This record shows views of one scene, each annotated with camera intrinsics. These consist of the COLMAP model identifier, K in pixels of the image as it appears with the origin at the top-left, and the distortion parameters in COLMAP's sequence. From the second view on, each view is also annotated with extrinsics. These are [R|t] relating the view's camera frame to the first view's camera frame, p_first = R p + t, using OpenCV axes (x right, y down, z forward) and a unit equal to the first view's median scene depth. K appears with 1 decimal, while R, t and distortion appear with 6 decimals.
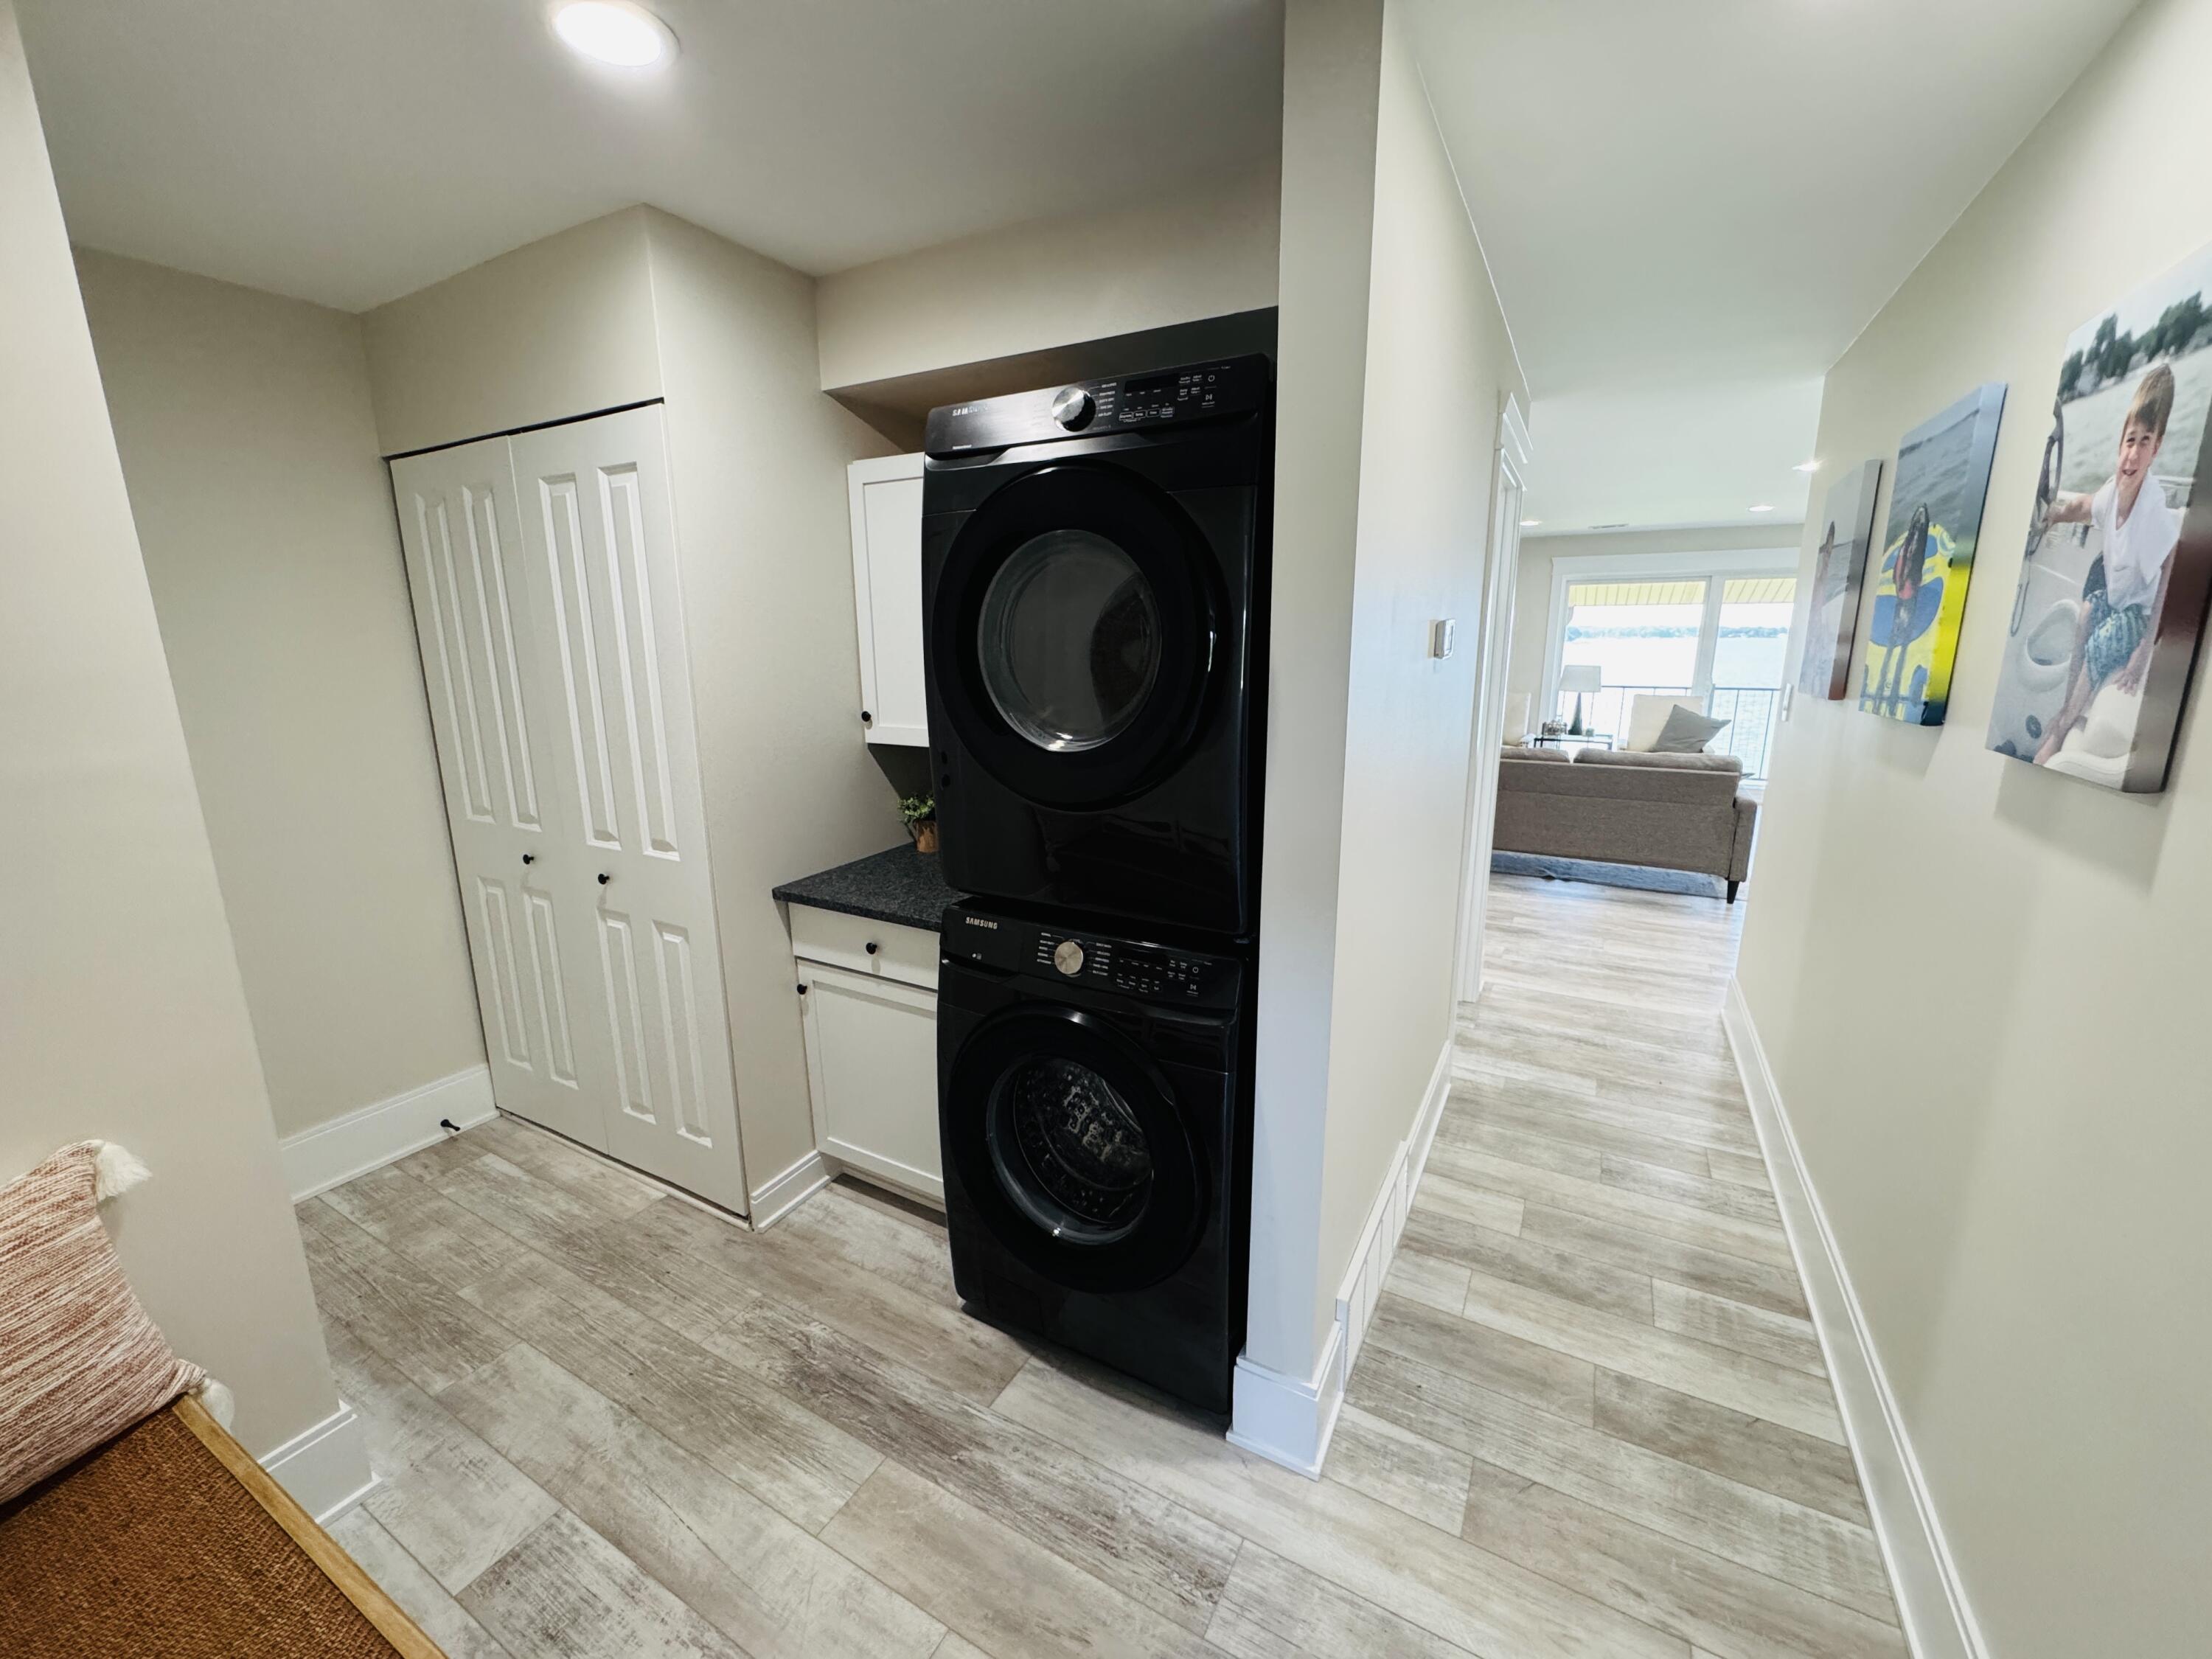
lens RADIAL K [[916.0, 0, 1128.4], [0, 916.0, 837.9], [0, 0, 1]] dist [-0.001293, 0.000003]
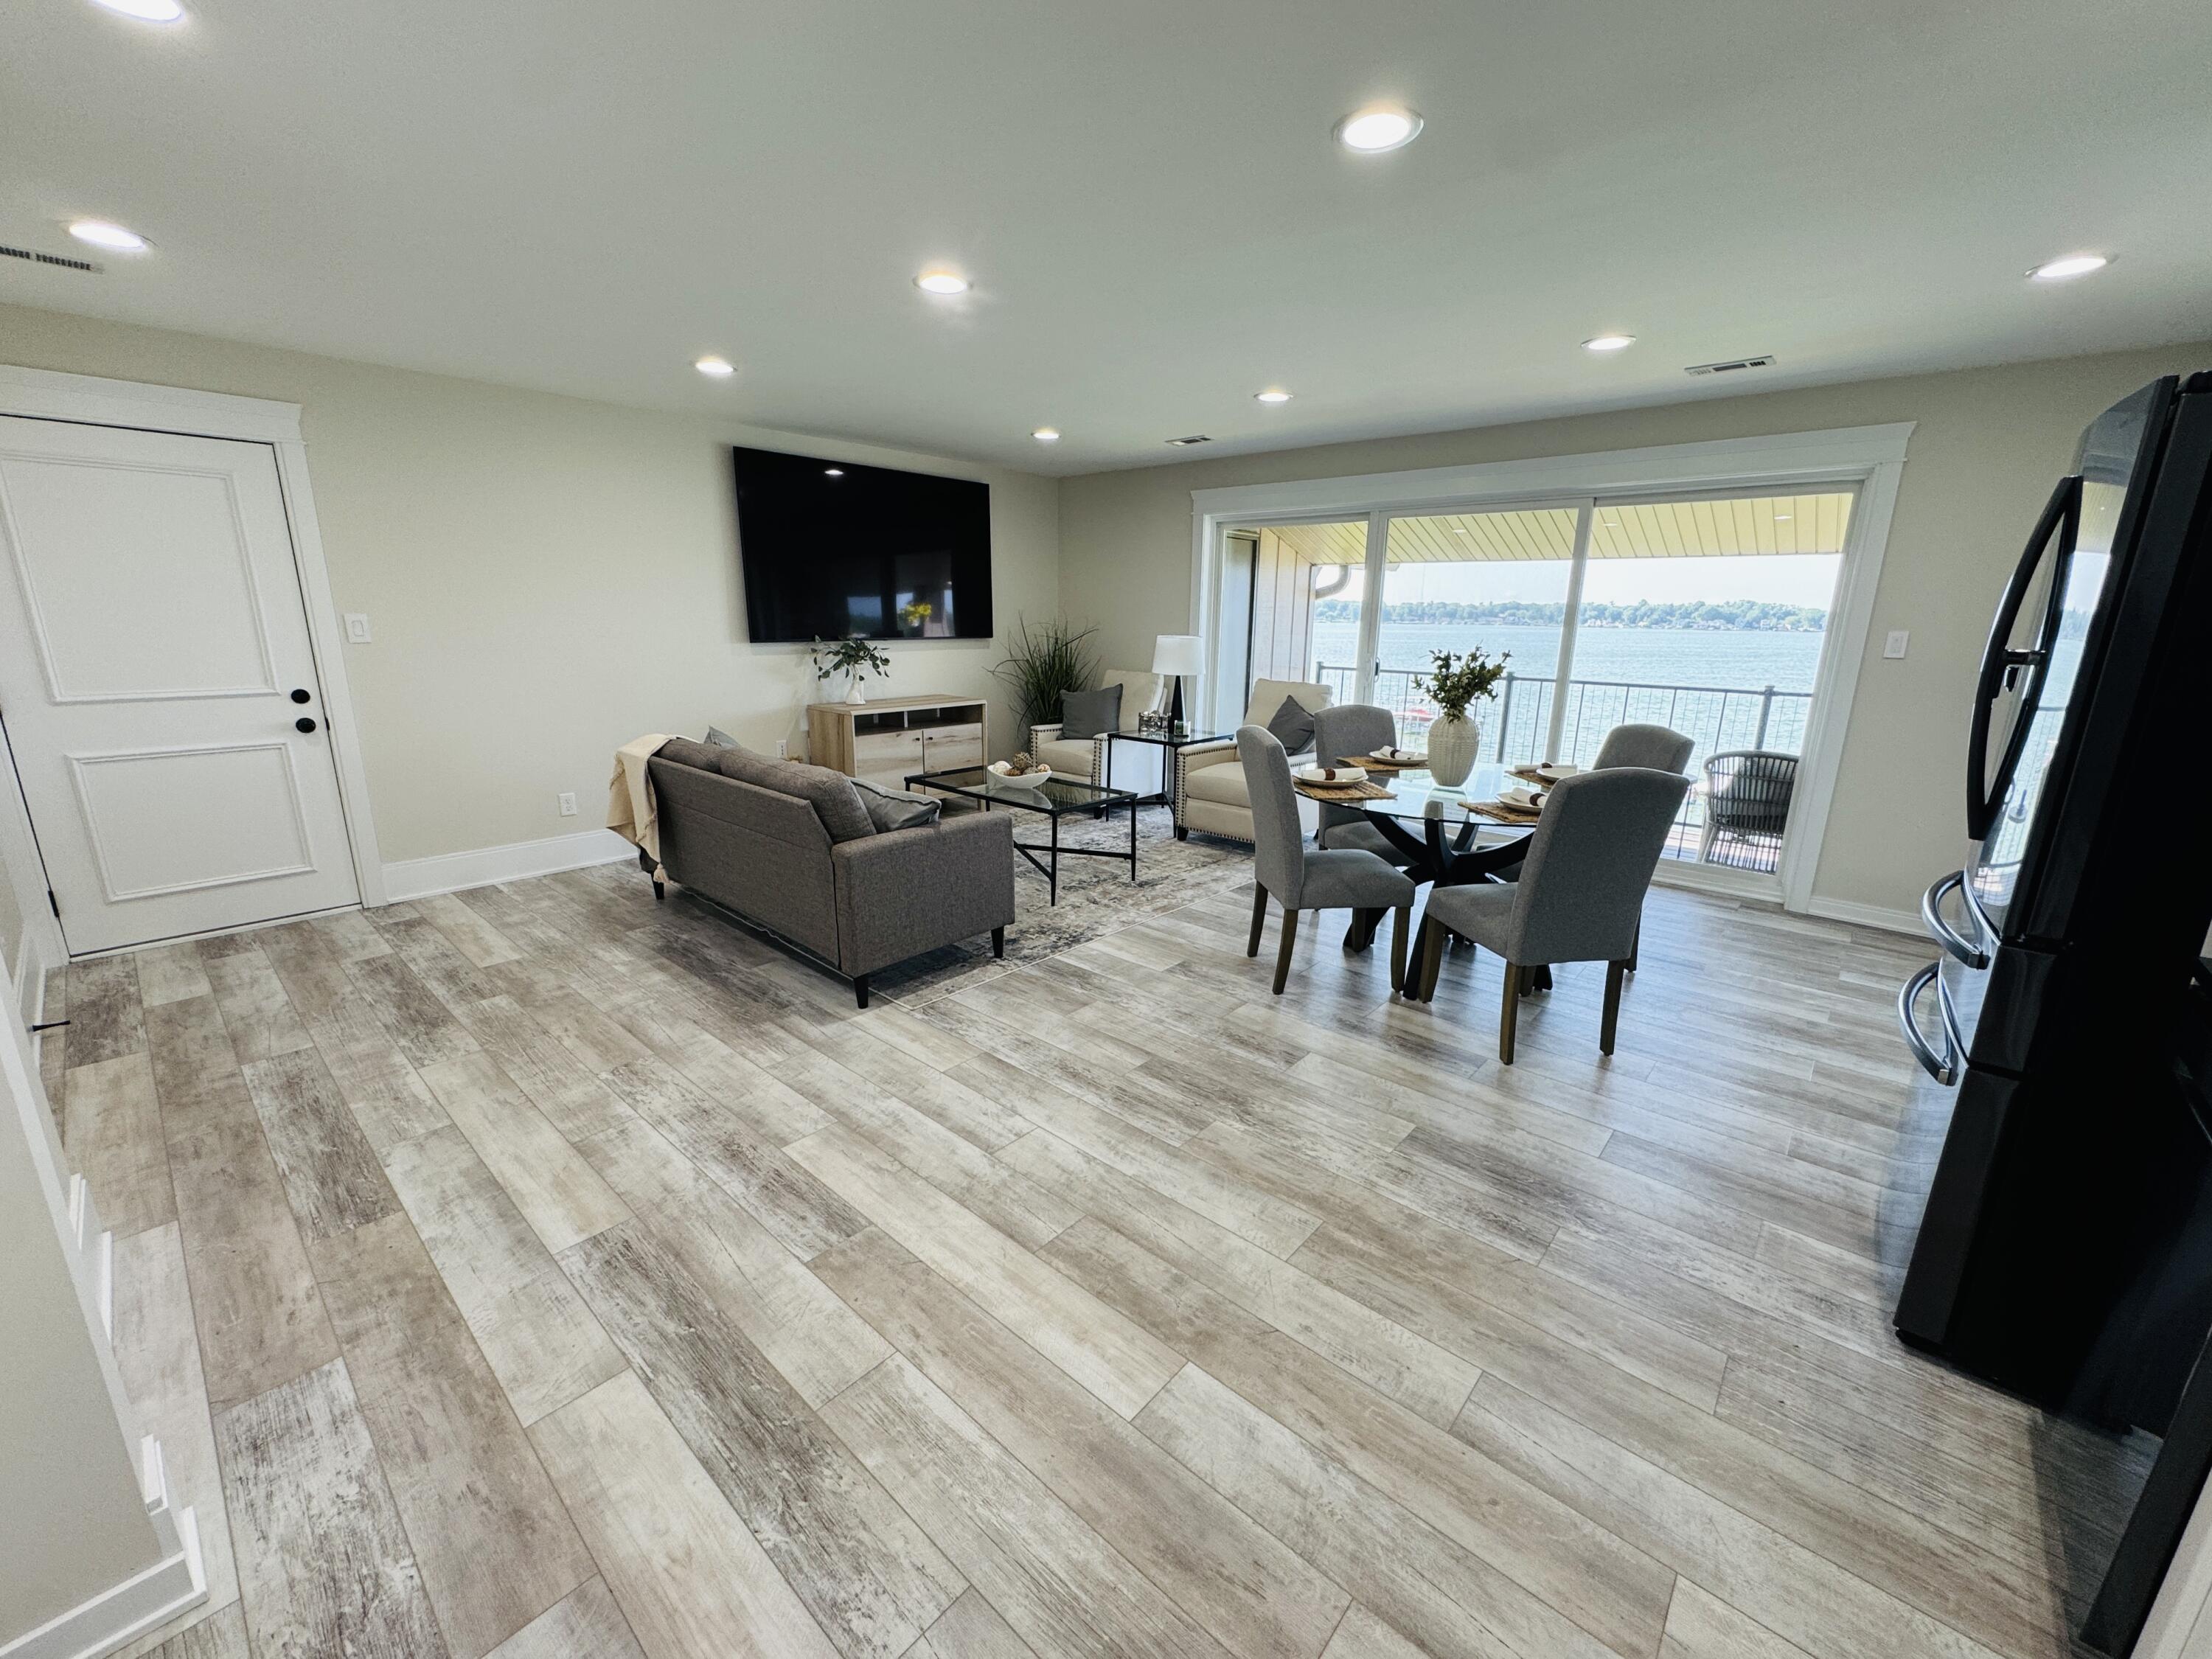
lens RADIAL K [[883.8, 0, 1106.0], [0, 883.8, 829.5], [0, 0, 1]] dist [-0.003572, 0.000609]
pose [[0.970243, 0.080350, -0.228414, 0.607553], [-0.072134, 0.996419, 0.044106, -0.058674], [0.231140, -0.026317, 0.972565, 0.283208]]
